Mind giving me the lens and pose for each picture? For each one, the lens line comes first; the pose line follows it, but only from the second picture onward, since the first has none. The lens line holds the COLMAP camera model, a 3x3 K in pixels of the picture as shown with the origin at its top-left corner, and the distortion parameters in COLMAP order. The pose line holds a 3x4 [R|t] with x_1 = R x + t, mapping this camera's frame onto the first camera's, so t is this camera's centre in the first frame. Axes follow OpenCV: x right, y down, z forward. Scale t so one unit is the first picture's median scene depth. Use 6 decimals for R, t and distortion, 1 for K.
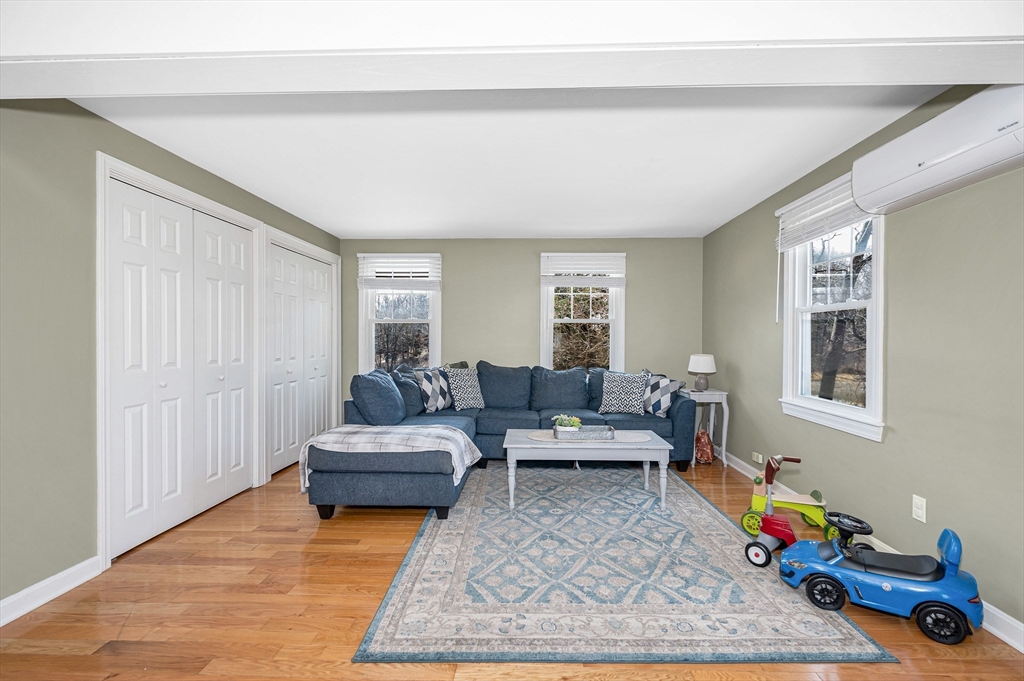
lens RADIAL K [[449.6, 0, 521.8], [0, 449.6, 339.2], [0, 0, 1]] dist [-0.001294, -0.000335]
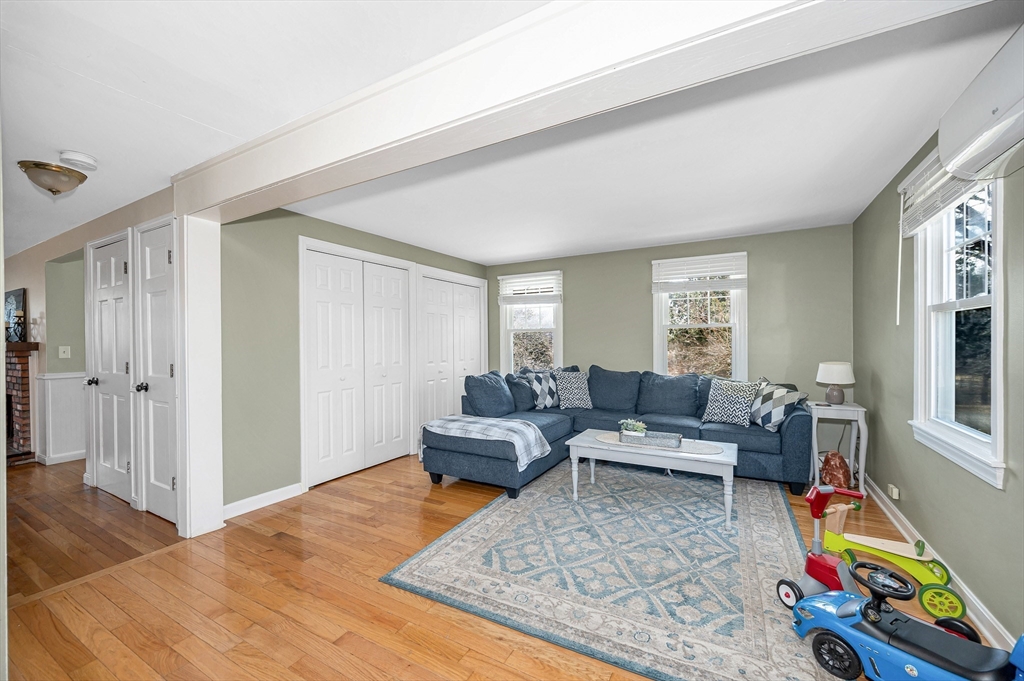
lens RADIAL K [[414.1, 0, 512.0], [0, 414.1, 340.5], [0, 0, 1]] dist [0.000267, -0.000156]
pose [[0.881538, -0.012221, -0.471954, 0.351949], [0.010854, 0.999925, -0.005619, -0.014855], [0.471988, -0.000169, 0.881605, 0.026438]]
